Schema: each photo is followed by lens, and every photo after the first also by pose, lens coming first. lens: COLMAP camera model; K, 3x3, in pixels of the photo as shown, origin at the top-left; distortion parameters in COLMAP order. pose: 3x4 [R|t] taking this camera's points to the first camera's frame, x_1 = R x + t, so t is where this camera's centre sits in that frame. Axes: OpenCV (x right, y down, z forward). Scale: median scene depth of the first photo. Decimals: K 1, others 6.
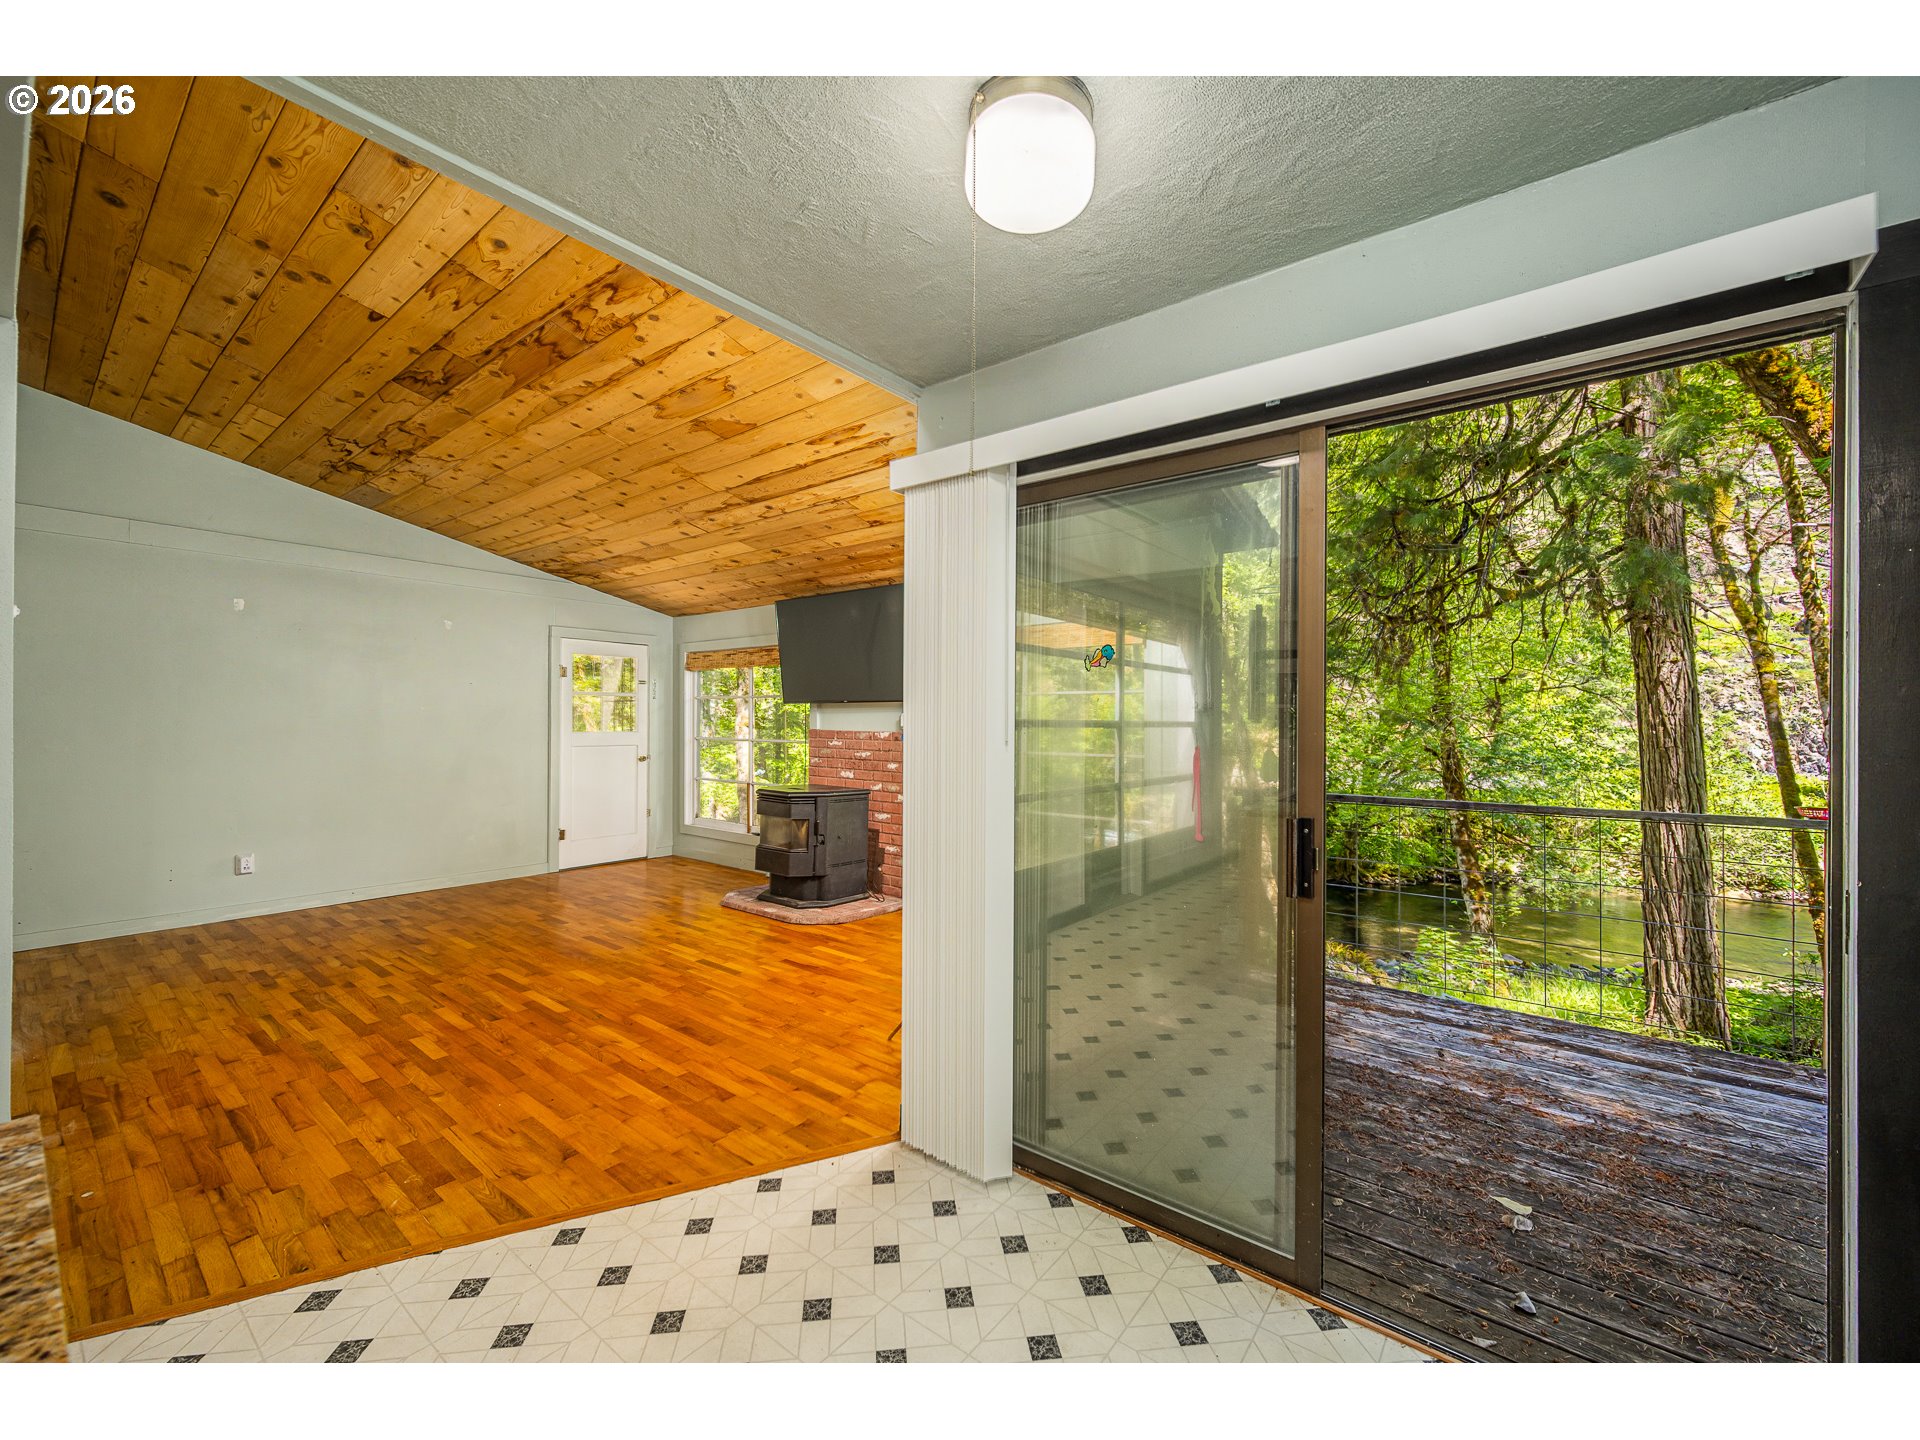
lens RADIAL K [[767.3, 0, 960.0], [0, 767.3, 720.0], [0, 0, 1]] dist [-0.000859, -0.000074]
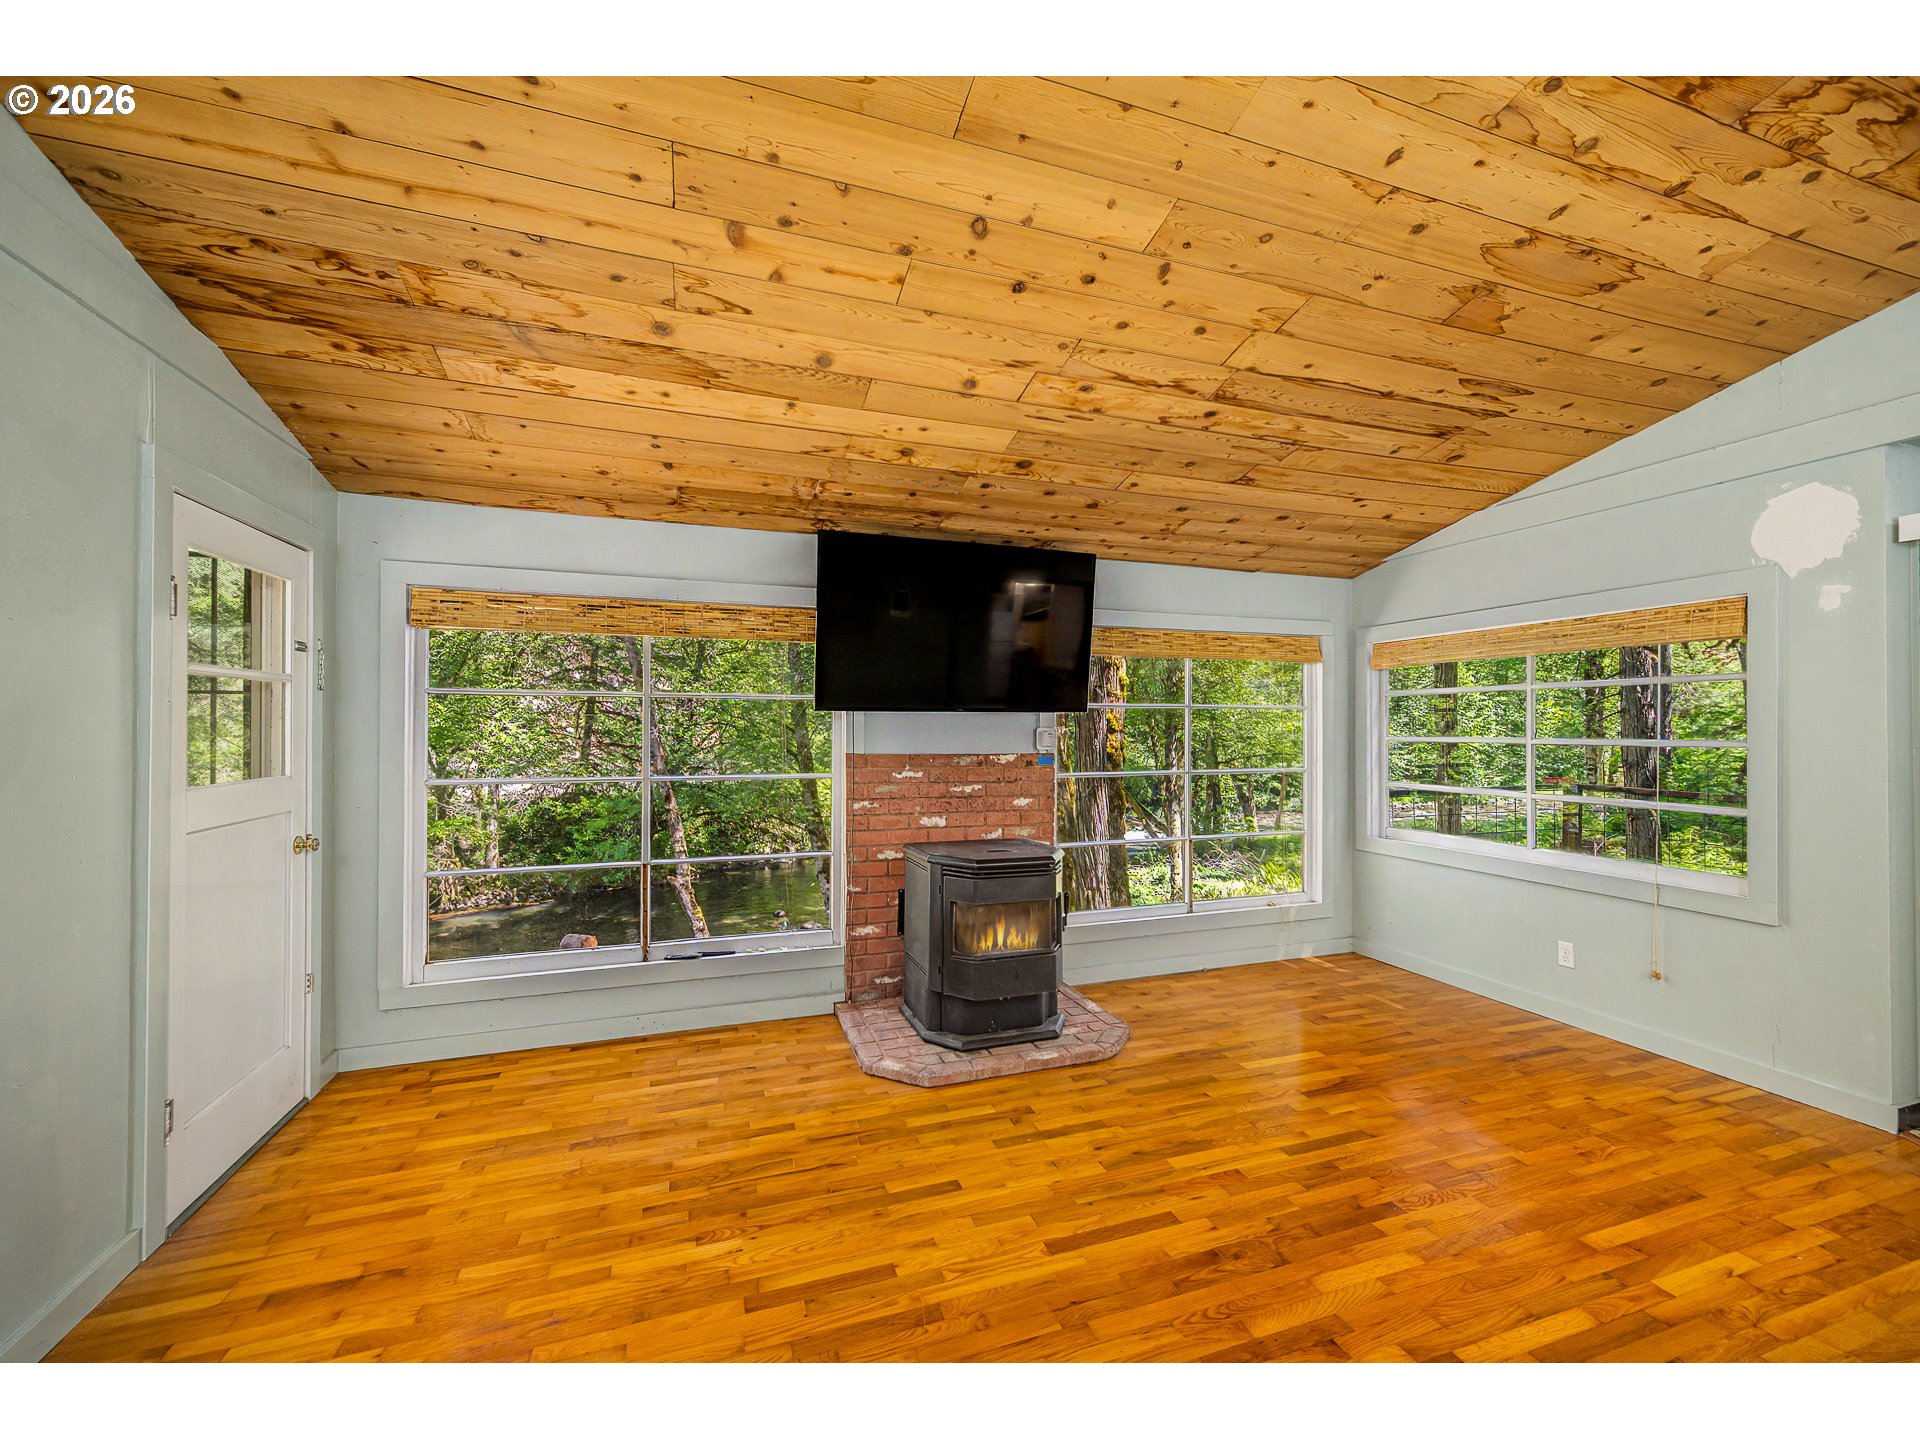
lens RADIAL K [[785.0, 0, 960.0], [0, 785.0, 720.0], [0, 0, 1]] dist [0.001913, 0.000279]
pose [[0.531744, -0.001198, 0.846904, -0.868424], [0.000571, 0.999999, 0.001056, -0.019633], [-0.846905, -0.000078, 0.531745, 0.781227]]
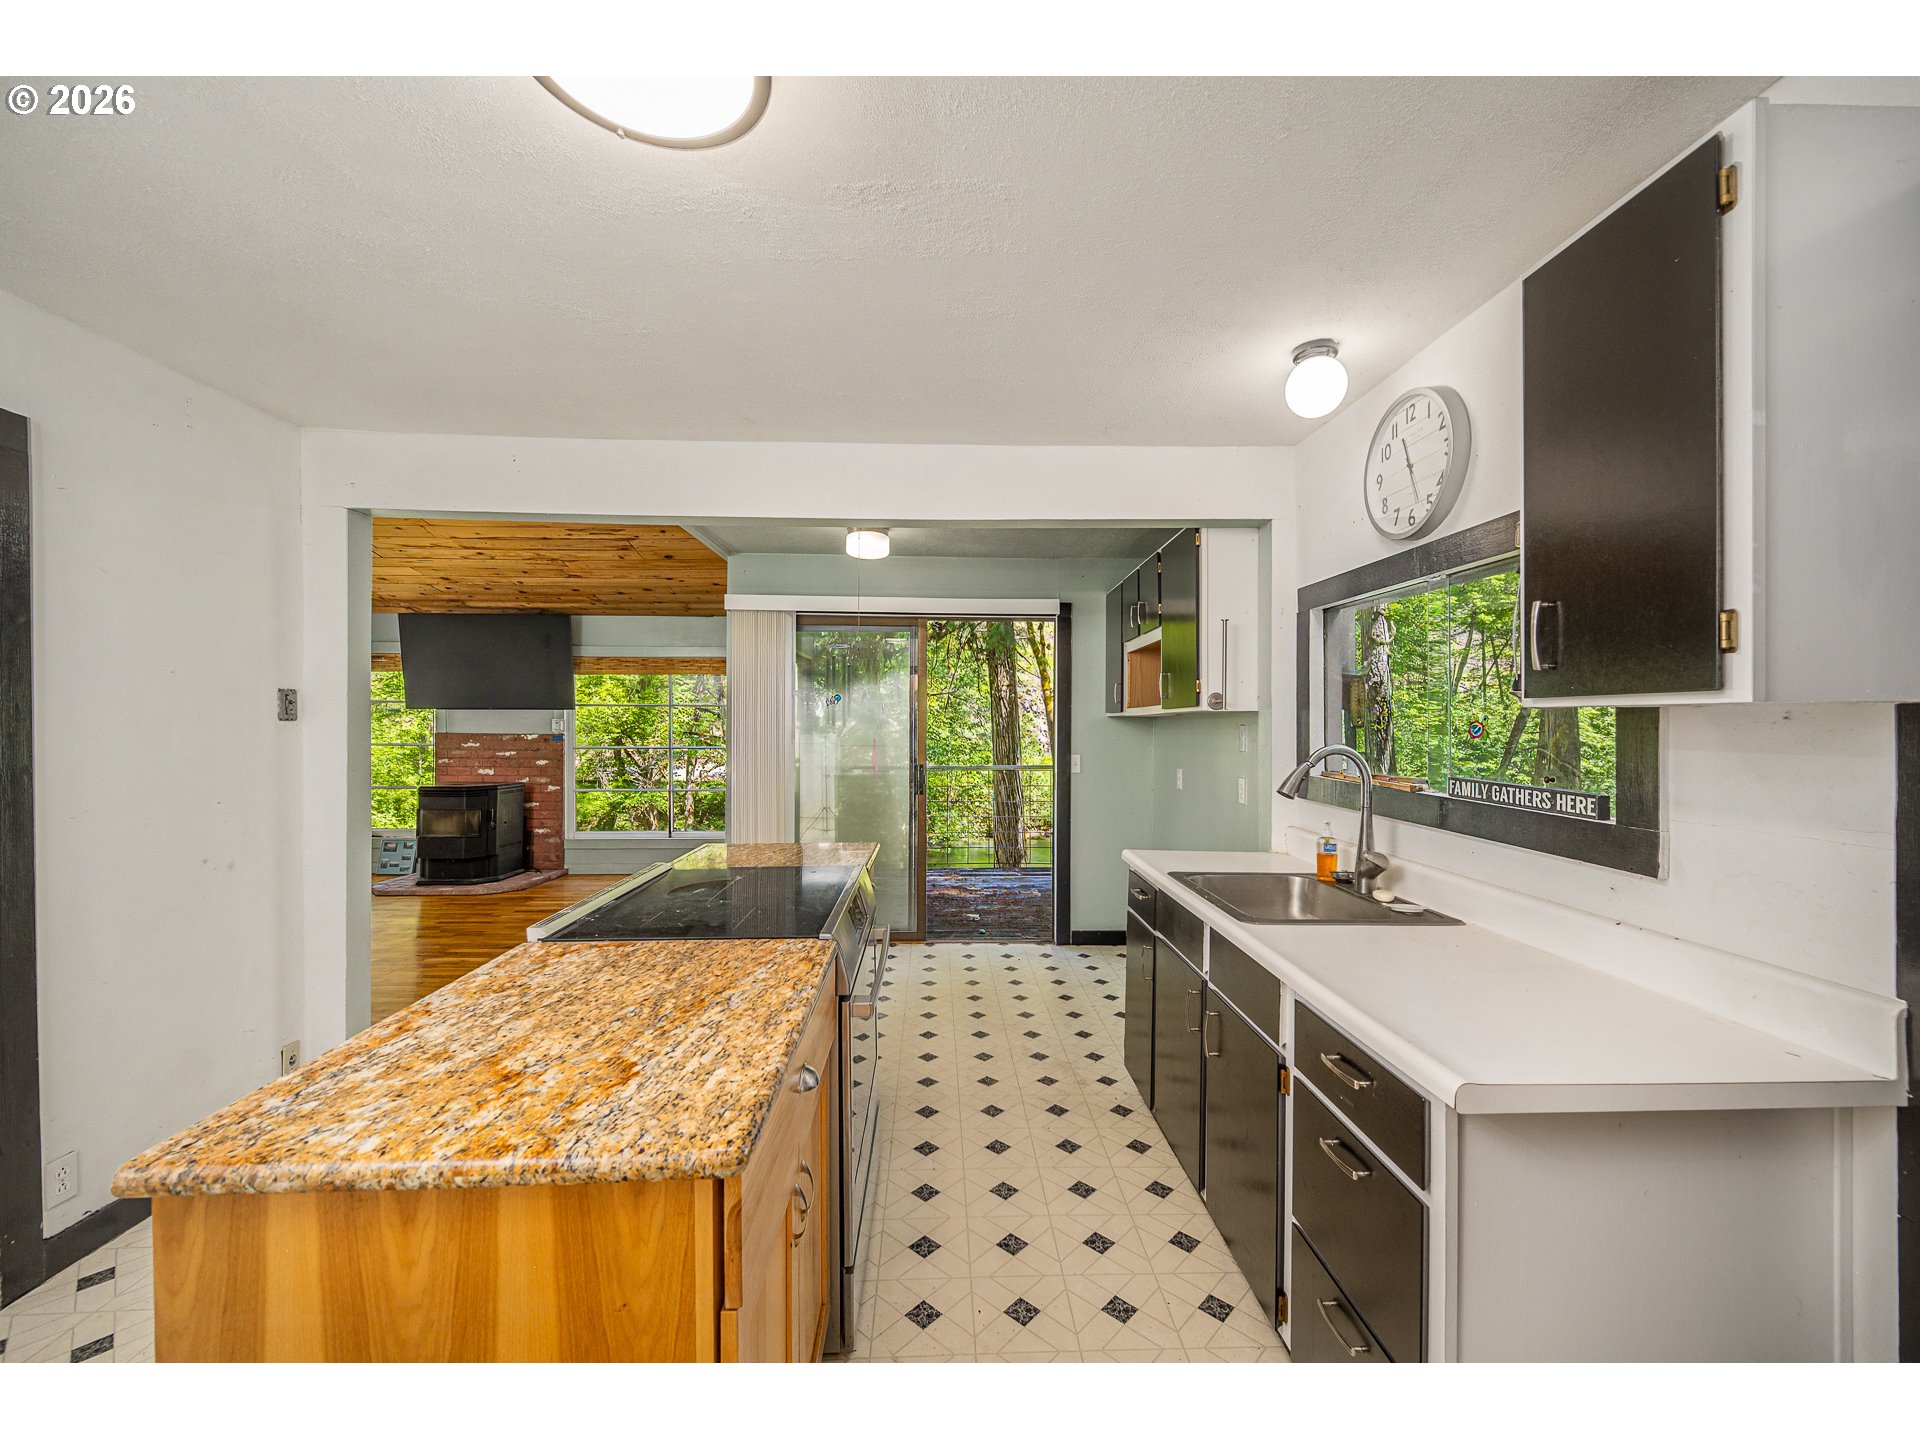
lens RADIAL K [[785.0, 0, 960.0], [0, 785.0, 720.0], [0, 0, 1]] dist [0.001913, 0.000279]
pose [[0.765508, -0.003015, 0.643420, -0.448533], [-0.000114, 0.999988, 0.004822, -0.015132], [-0.643427, -0.003765, 0.765498, -0.440059]]
